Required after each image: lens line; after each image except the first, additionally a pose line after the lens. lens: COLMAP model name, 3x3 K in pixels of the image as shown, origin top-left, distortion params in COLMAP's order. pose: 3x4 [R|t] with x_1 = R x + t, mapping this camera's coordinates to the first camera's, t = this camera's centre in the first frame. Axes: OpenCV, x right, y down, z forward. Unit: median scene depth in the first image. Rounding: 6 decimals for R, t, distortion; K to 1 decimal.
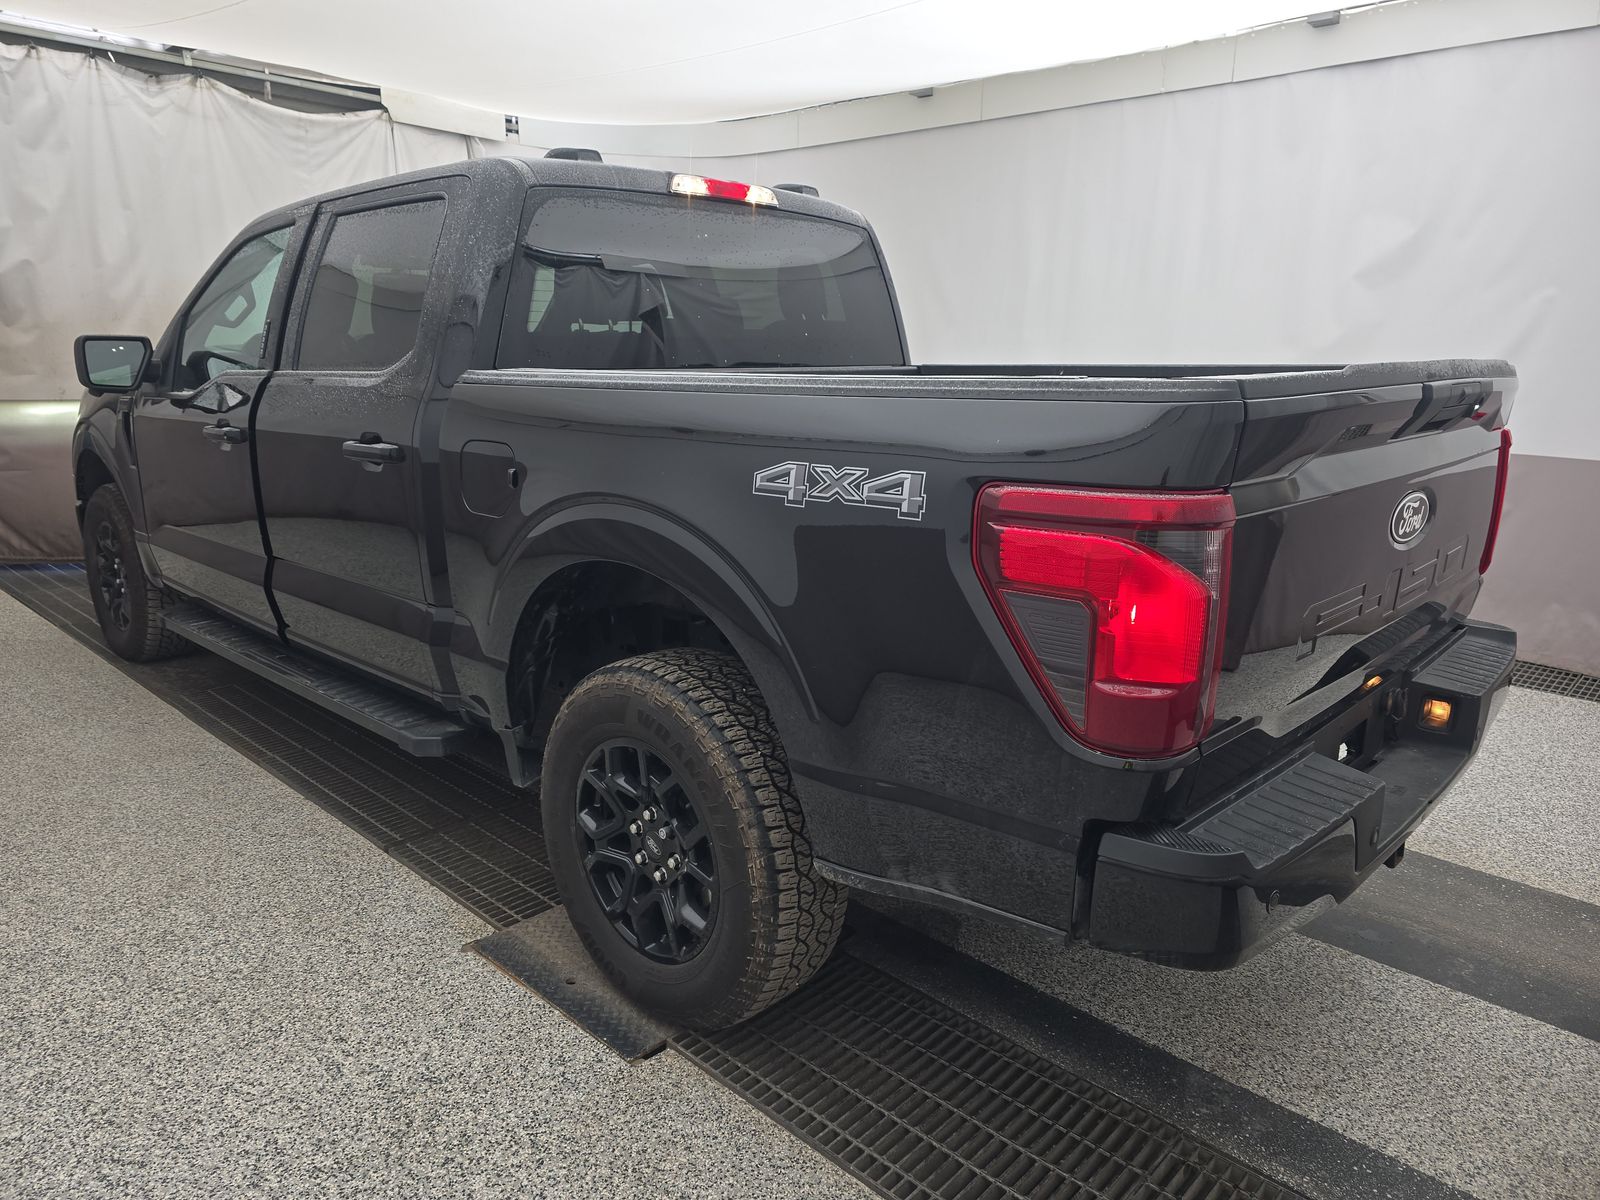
lens RADIAL K [[1052.5, 0, 789.7], [0, 1052.5, 607.7], [0, 0, 1]] dist [0.008323, -0.010185]
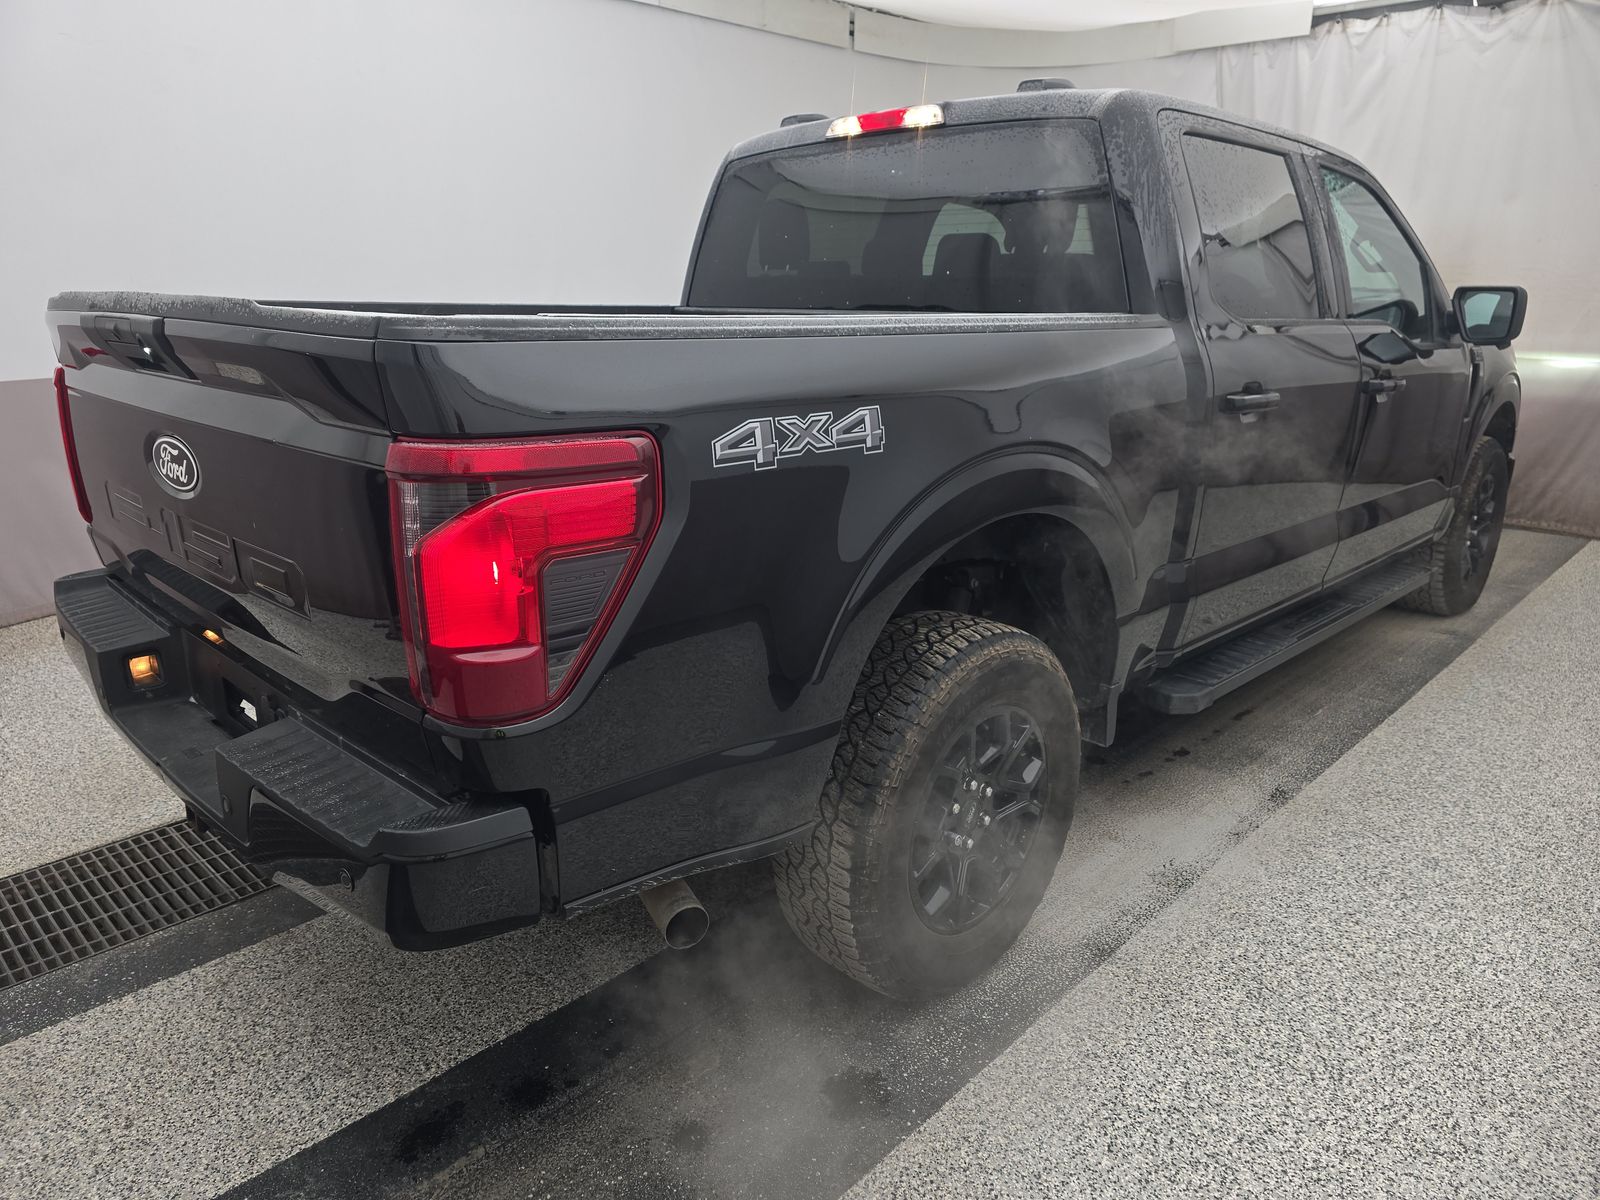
lens RADIAL K [[1052.5, 0, 792.0], [0, 1052.5, 599.8], [0, 0, 1]] dist [0.008323, -0.010185]
pose [[0.006548, 0.276191, -0.961081, 1.413369], [-0.245361, 0.932164, 0.266209, -0.328437], [0.969410, 0.234069, 0.073871, 1.379712]]
